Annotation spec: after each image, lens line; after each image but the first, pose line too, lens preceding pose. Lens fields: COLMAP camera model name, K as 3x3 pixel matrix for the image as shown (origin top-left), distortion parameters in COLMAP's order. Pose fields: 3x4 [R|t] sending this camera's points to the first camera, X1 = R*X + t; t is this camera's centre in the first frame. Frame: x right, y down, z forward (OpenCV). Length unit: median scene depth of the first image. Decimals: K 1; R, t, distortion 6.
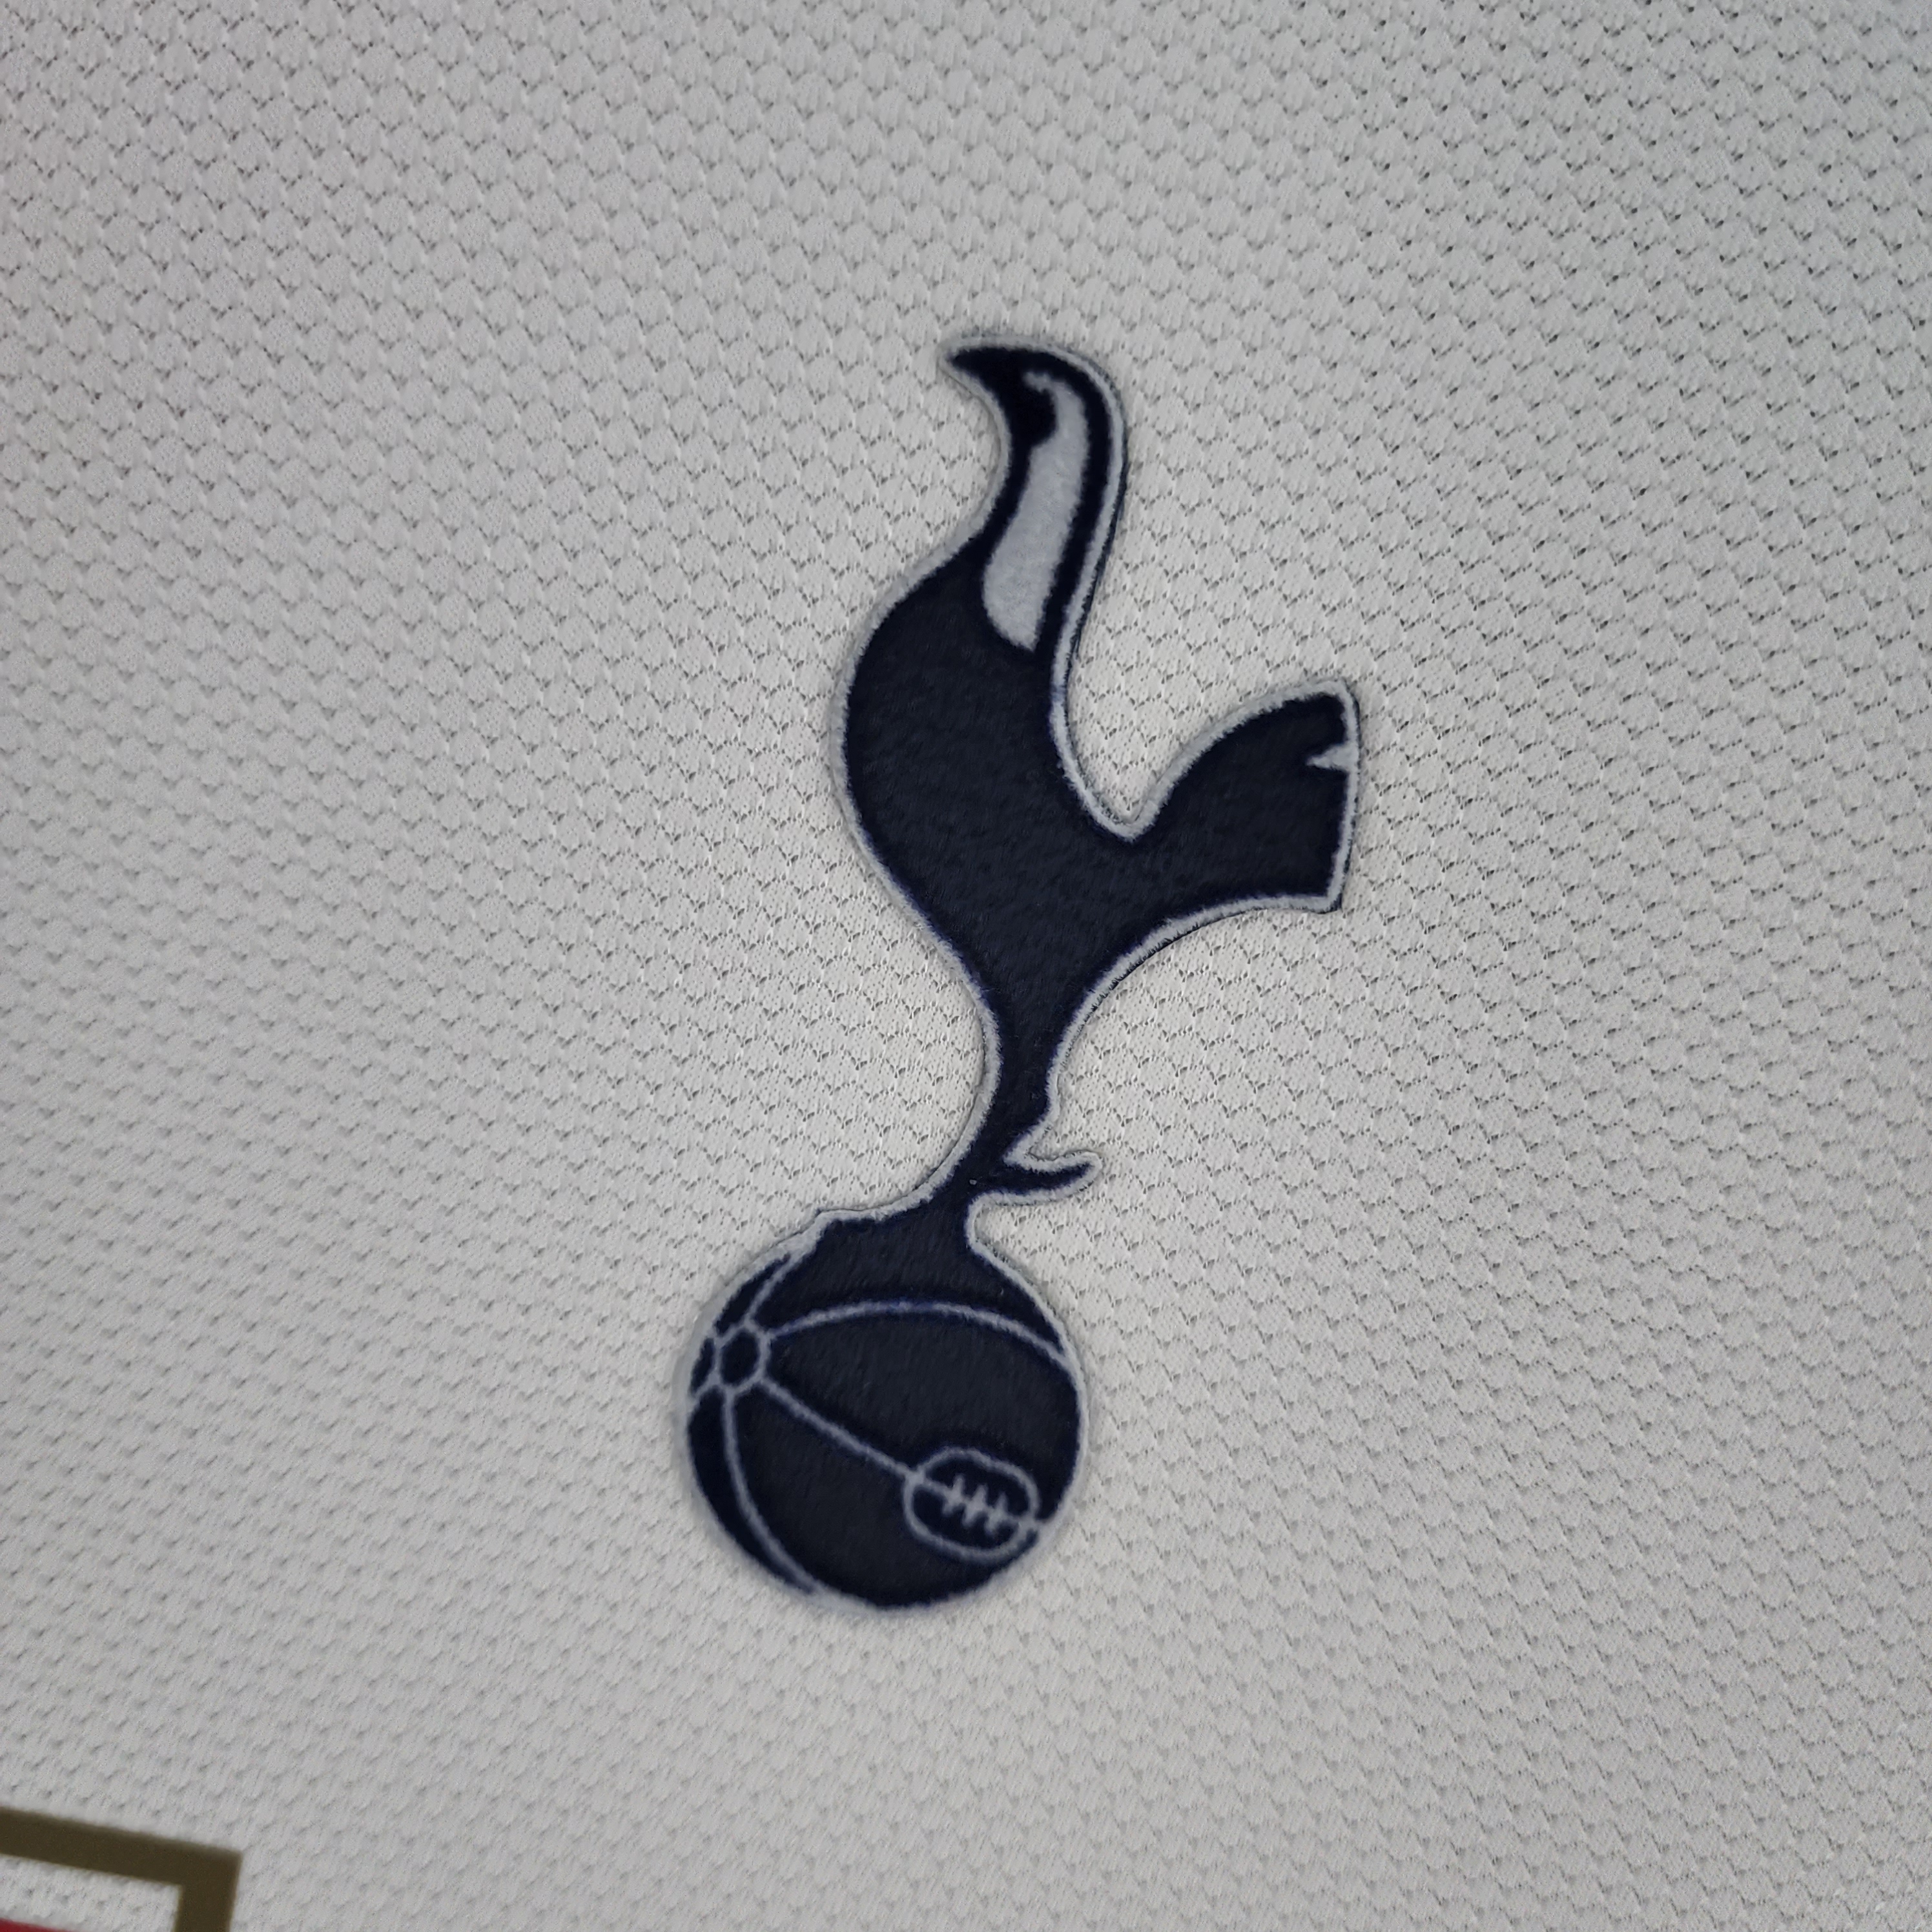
lens RADIAL K [[1852.6, 0, 957.8], [0, 1852.6, 961.8], [0, 0, 1]] dist [0.013870, 0.000000]
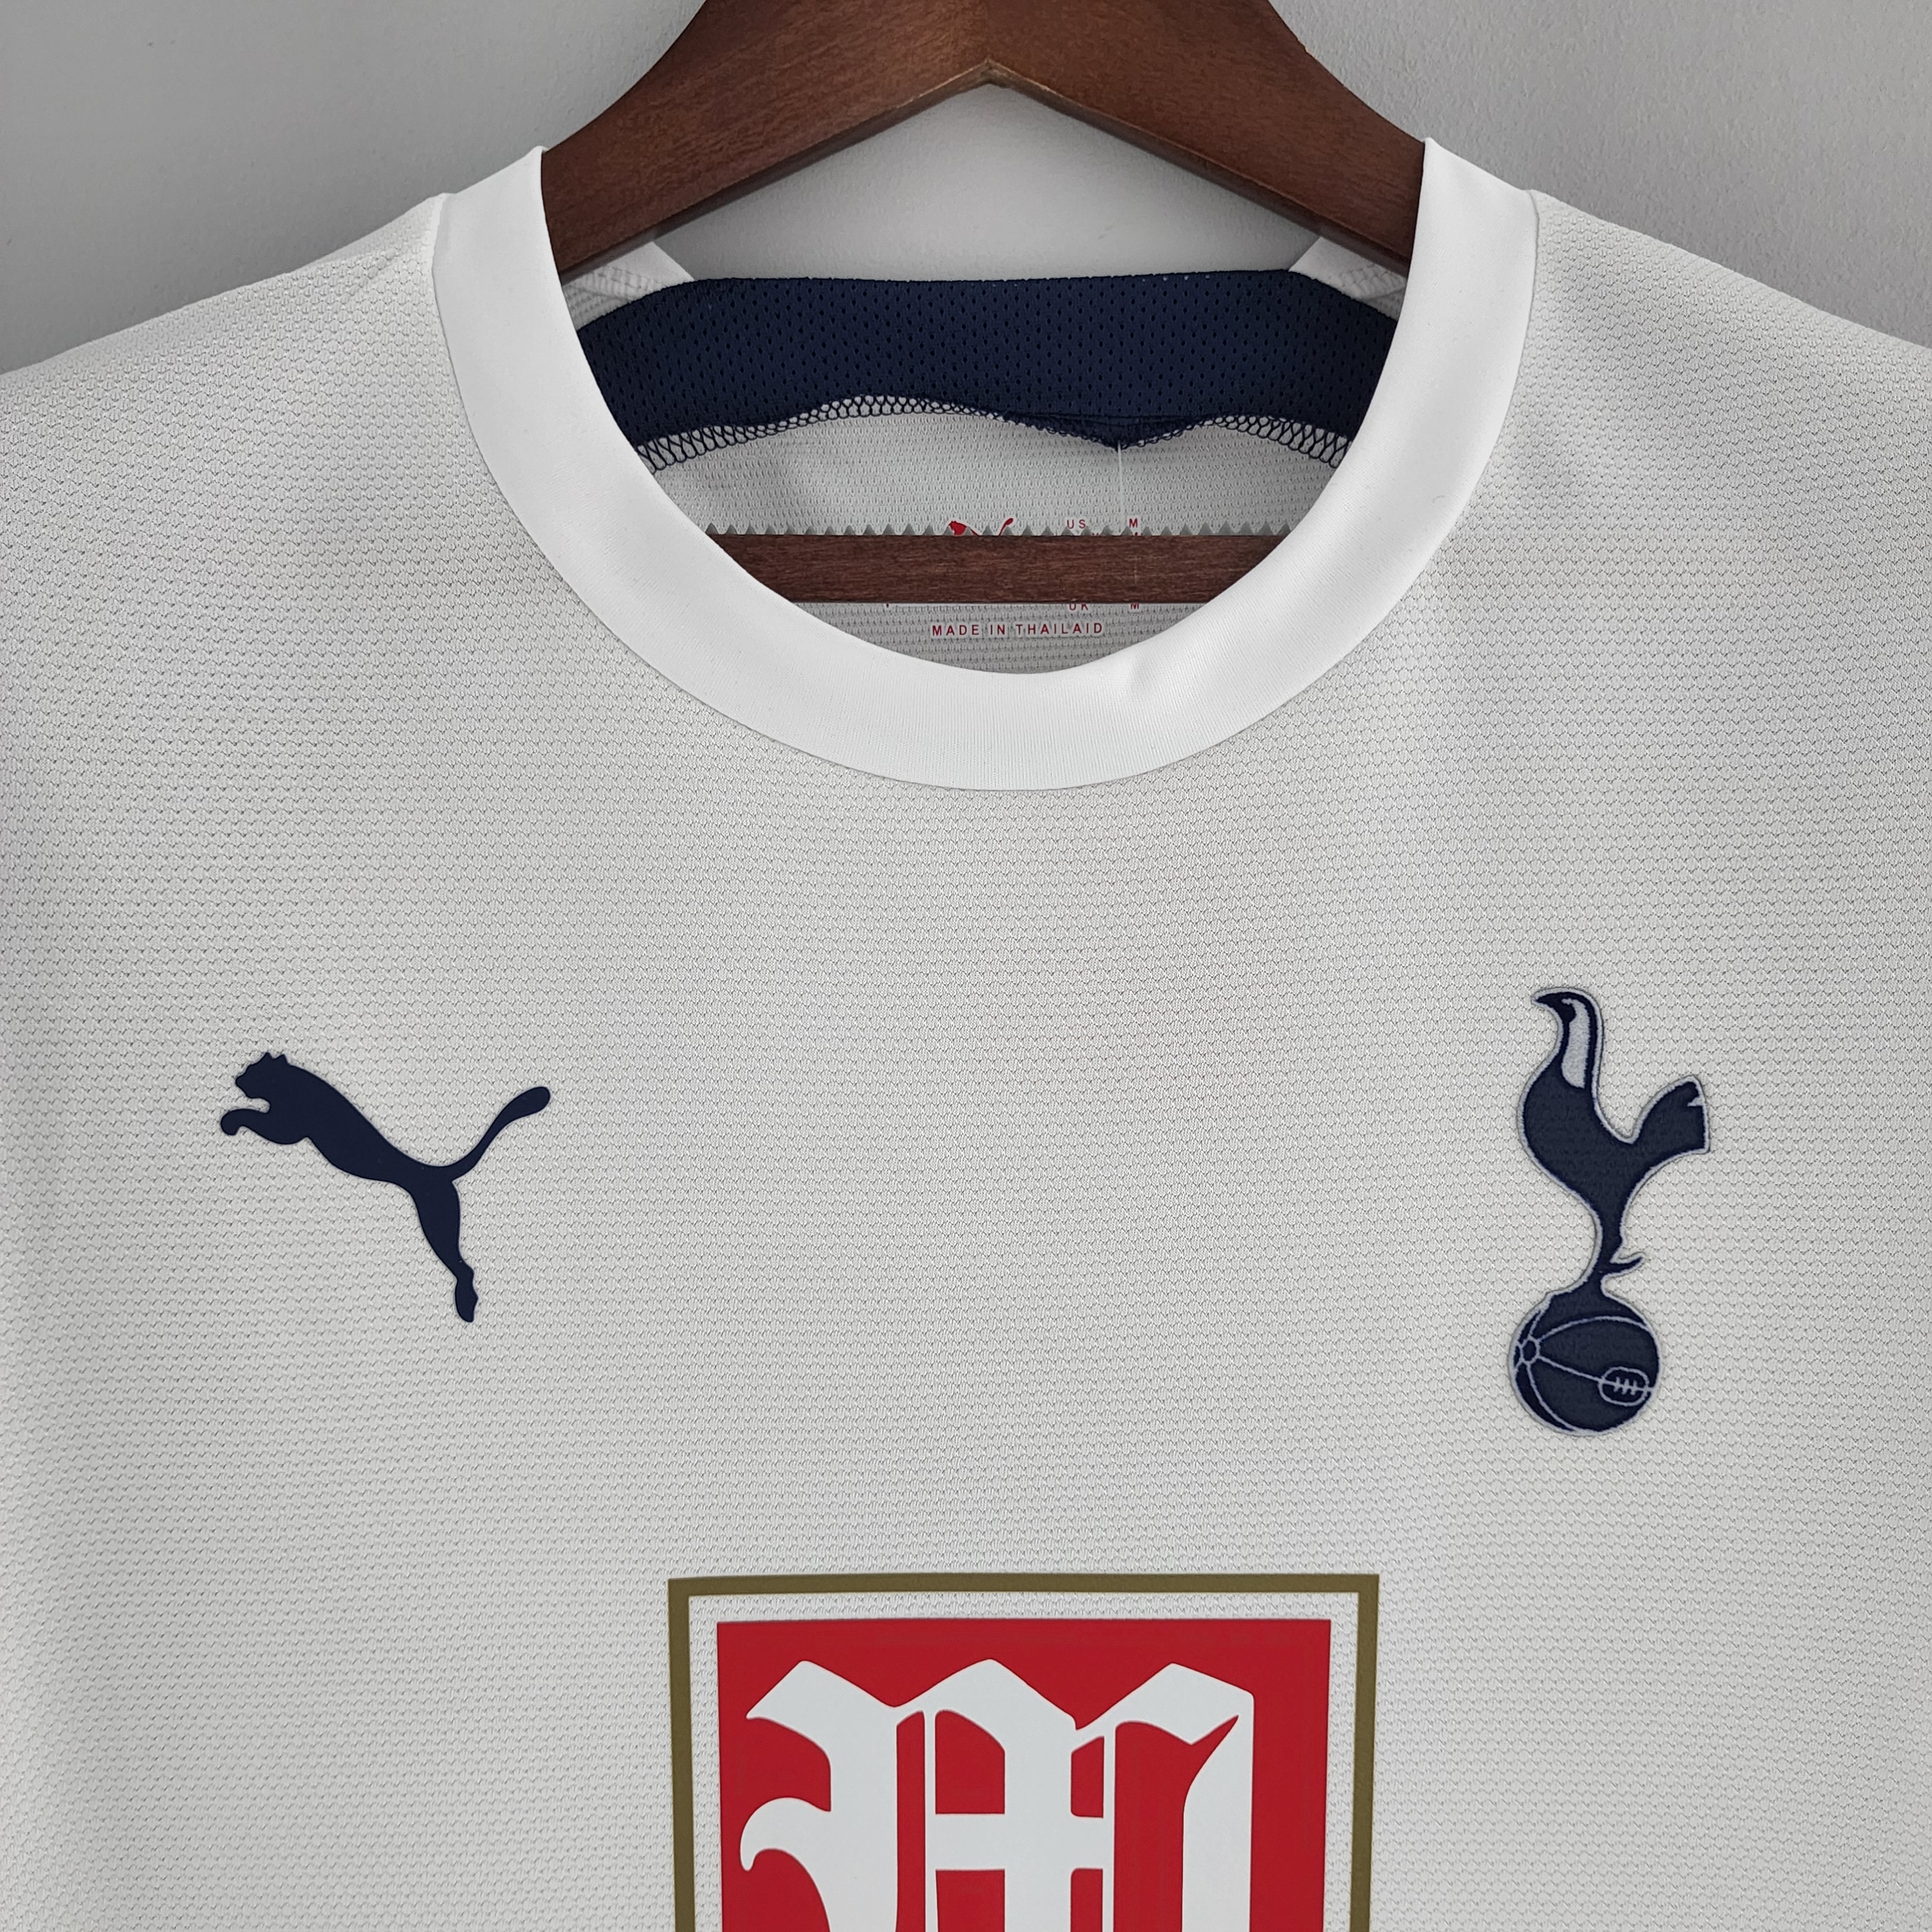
lens RADIAL K [[1852.6, 0, 969.0], [0, 1852.6, 968.3], [0, 0, 1]] dist [0.013870, 0.000000]
pose [[0.972677, -0.218108, -0.079545, -0.603606], [0.213885, 0.975116, -0.058329, -0.373690], [0.090287, 0.039722, 0.995123, -1.923729]]
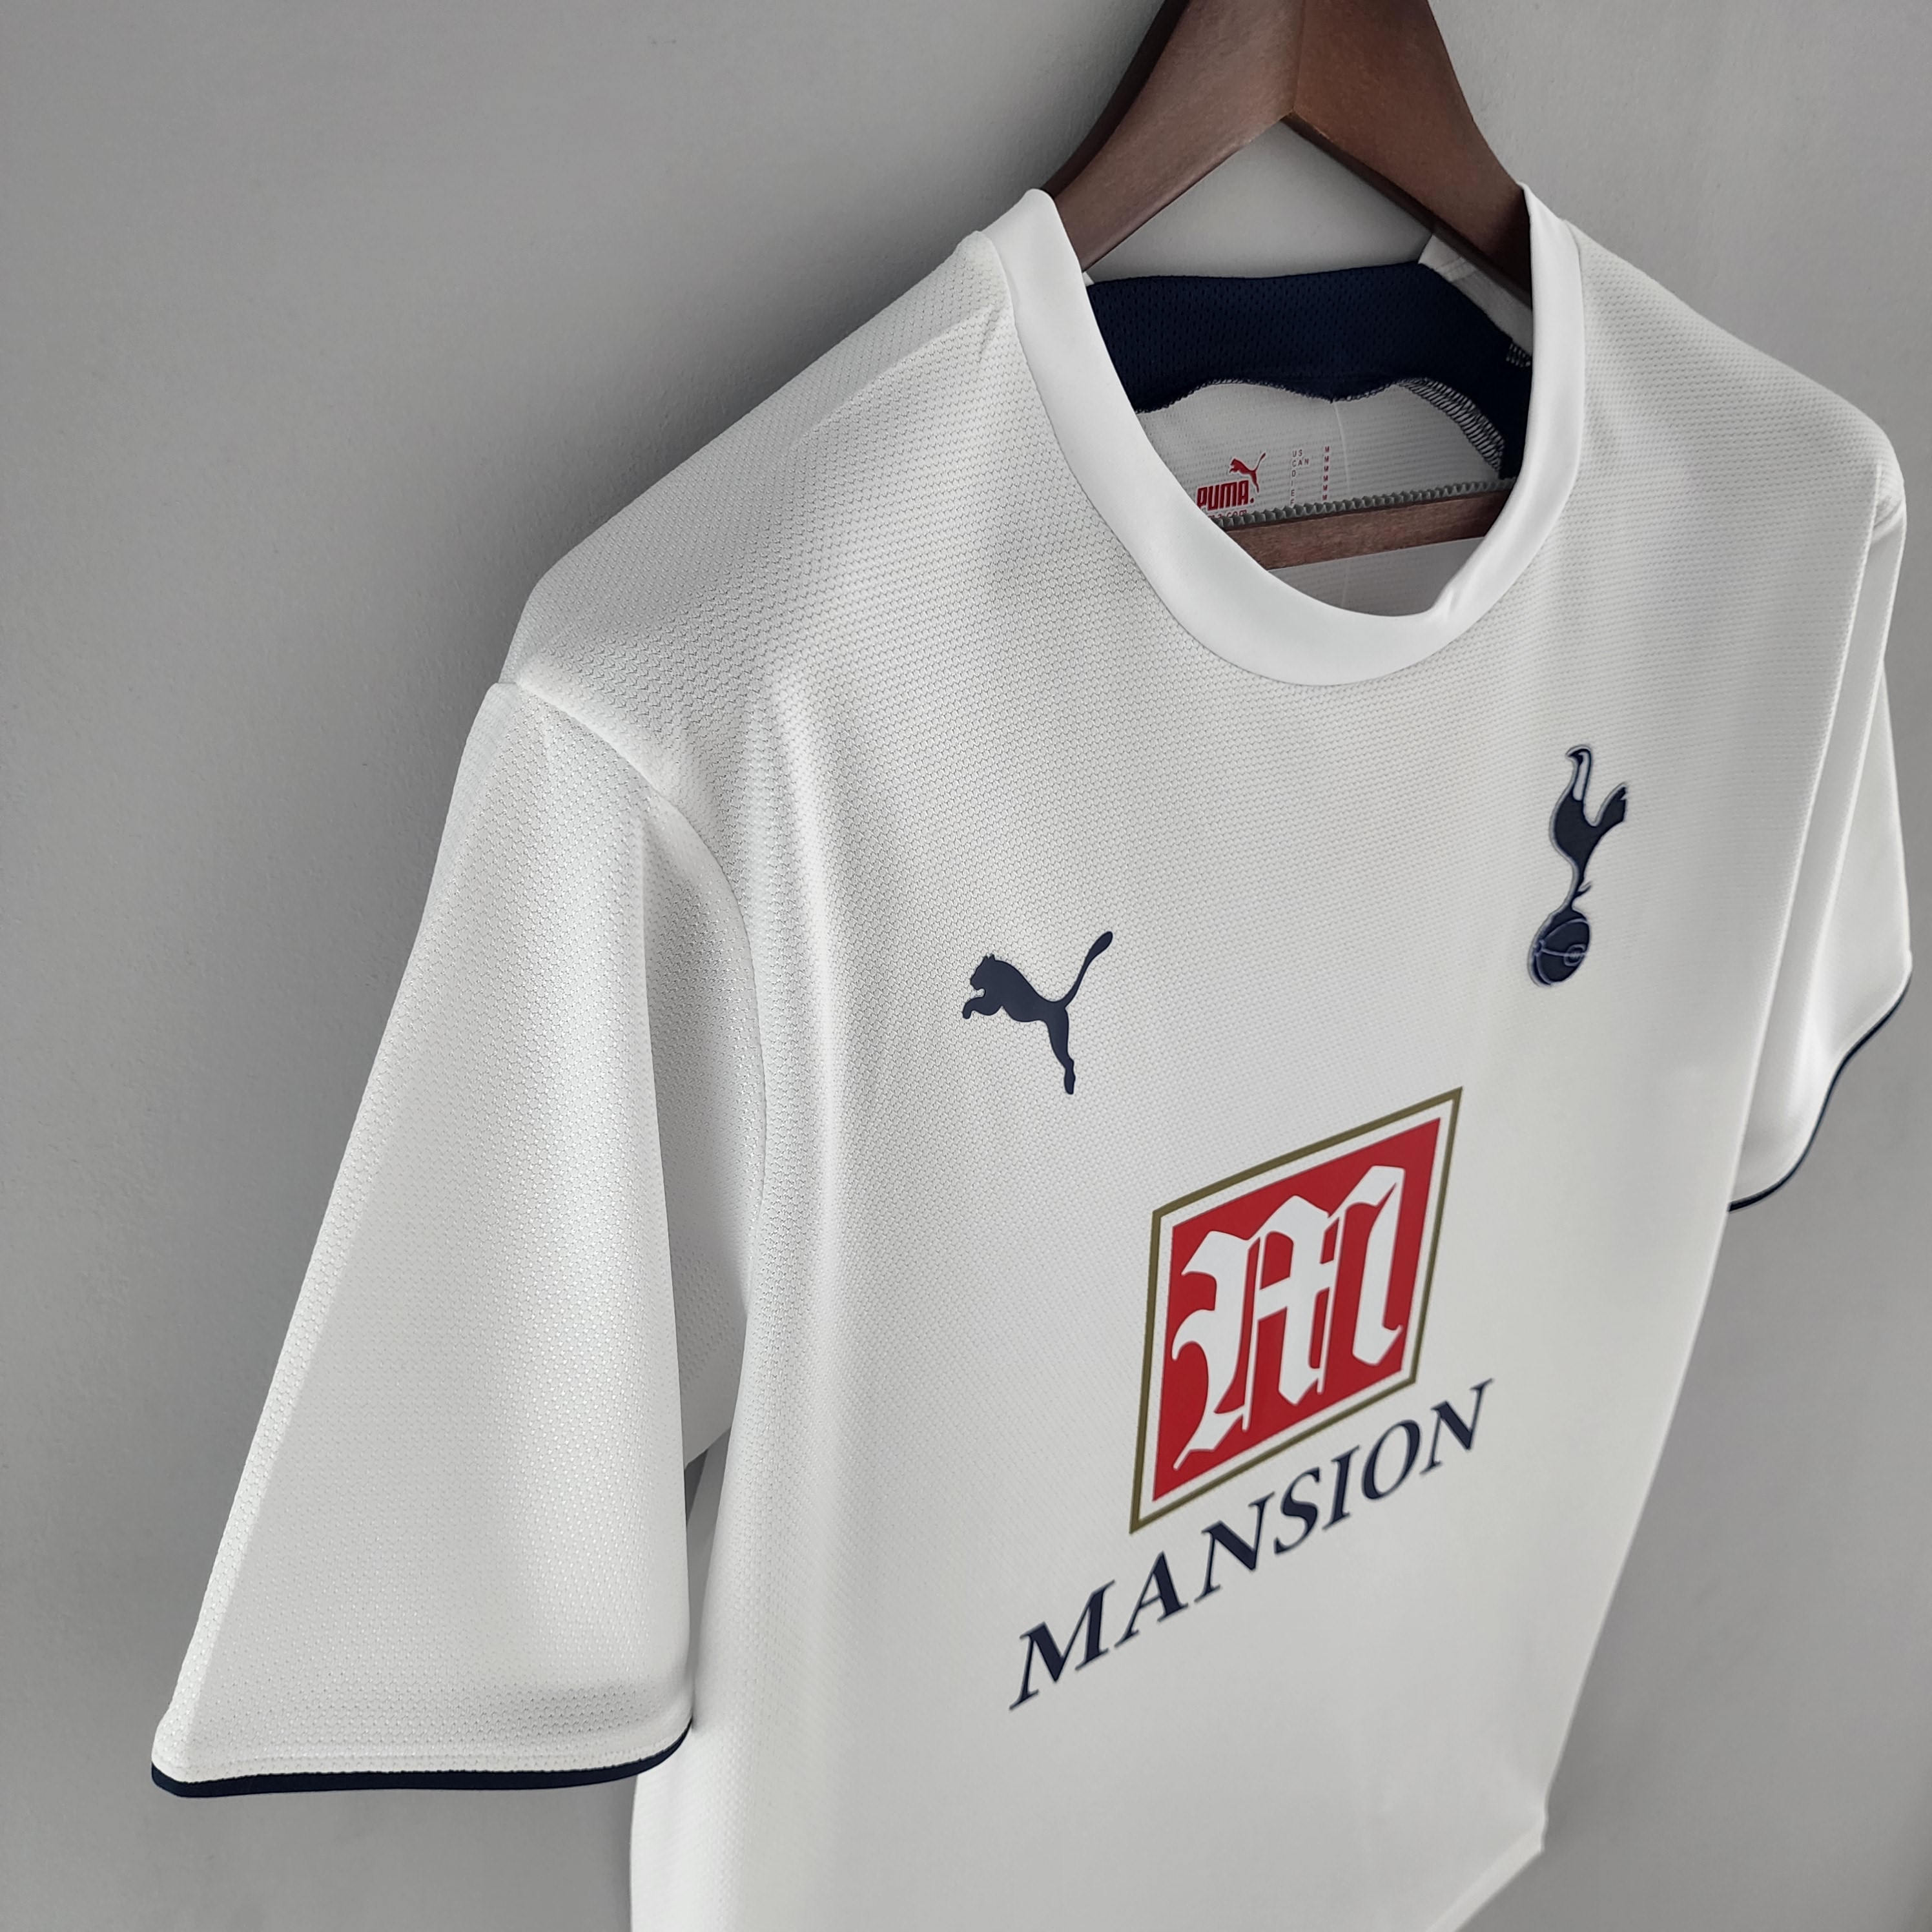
lens RADIAL K [[1852.6, 0, 963.9], [0, 1852.6, 957.5], [0, 0, 1]] dist [0.013870, 0.000000]
pose [[0.830945, -0.405213, 0.381227, -3.322433], [0.249123, 0.883685, 0.396281, -2.125051], [-0.497462, -0.234315, 0.835241, -2.387534]]
